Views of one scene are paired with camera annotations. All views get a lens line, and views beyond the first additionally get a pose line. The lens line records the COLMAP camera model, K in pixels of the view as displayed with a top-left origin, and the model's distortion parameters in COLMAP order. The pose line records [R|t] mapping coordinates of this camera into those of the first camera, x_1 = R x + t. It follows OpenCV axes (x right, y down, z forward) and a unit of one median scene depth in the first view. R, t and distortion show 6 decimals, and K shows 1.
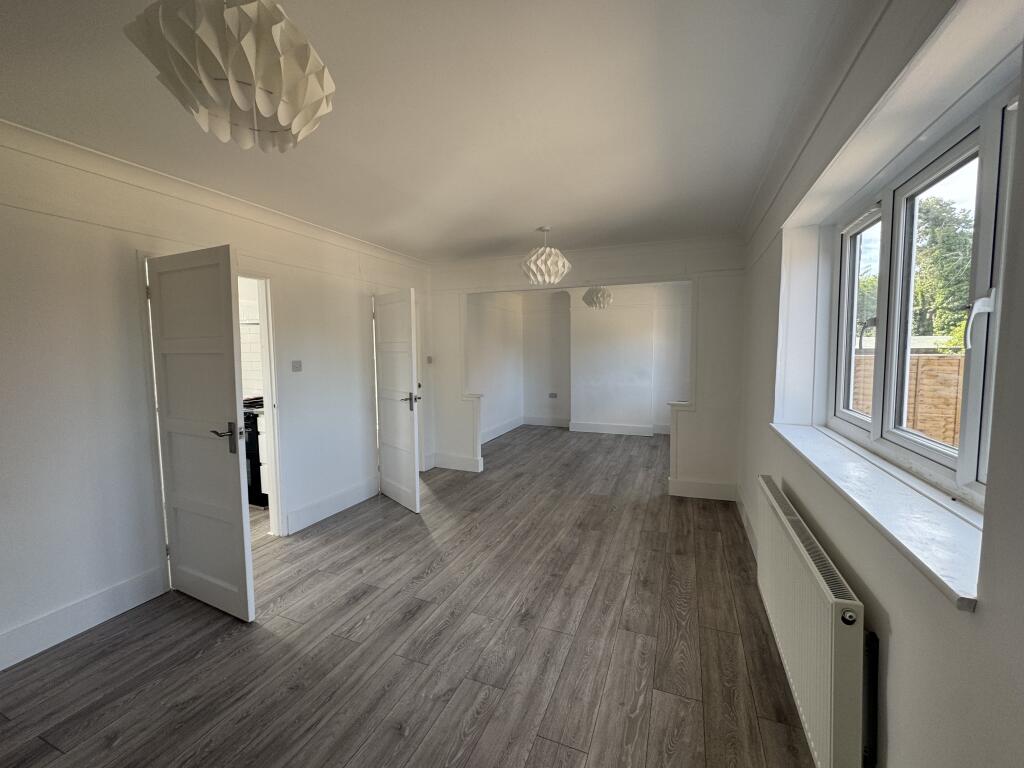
lens RADIAL K [[421.1, 0, 508.5], [0, 421.1, 385.1], [0, 0, 1]] dist [-0.002521, -0.000466]
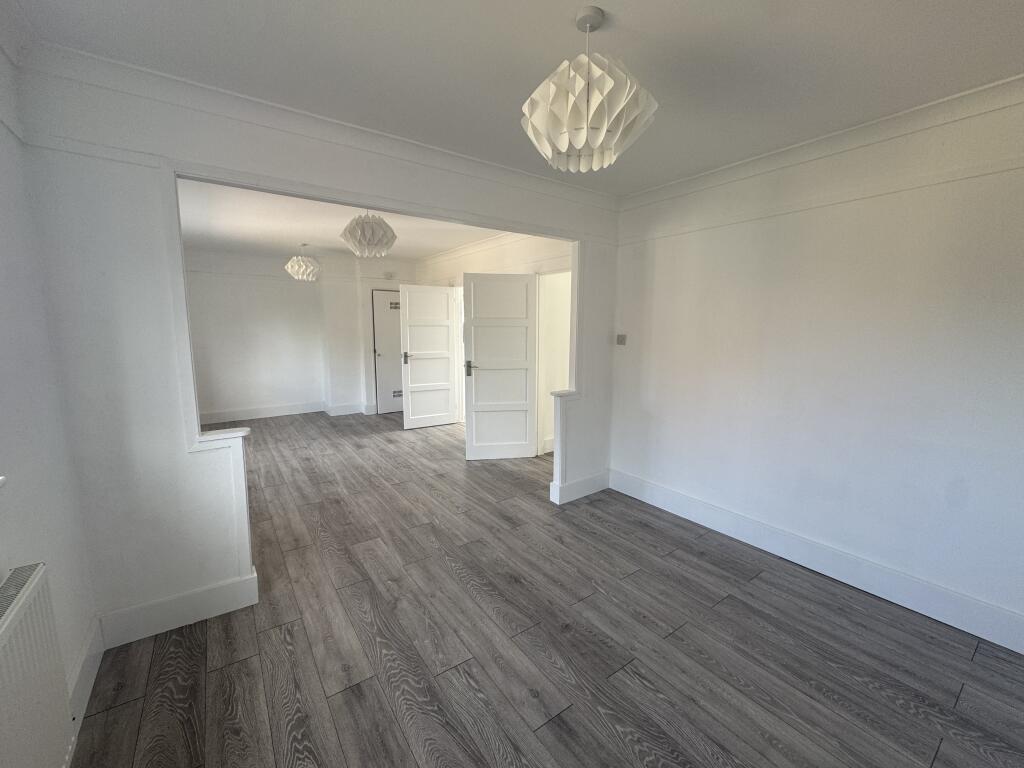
lens RADIAL K [[421.1, 0, 509.0], [0, 421.1, 374.8], [0, 0, 1]] dist [-0.002521, -0.000466]
pose [[-0.532884, 0.101374, -0.840094, 0.721318], [-0.073005, 0.983588, 0.164998, -0.146644], [0.843033, 0.149256, -0.516738, 1.723011]]
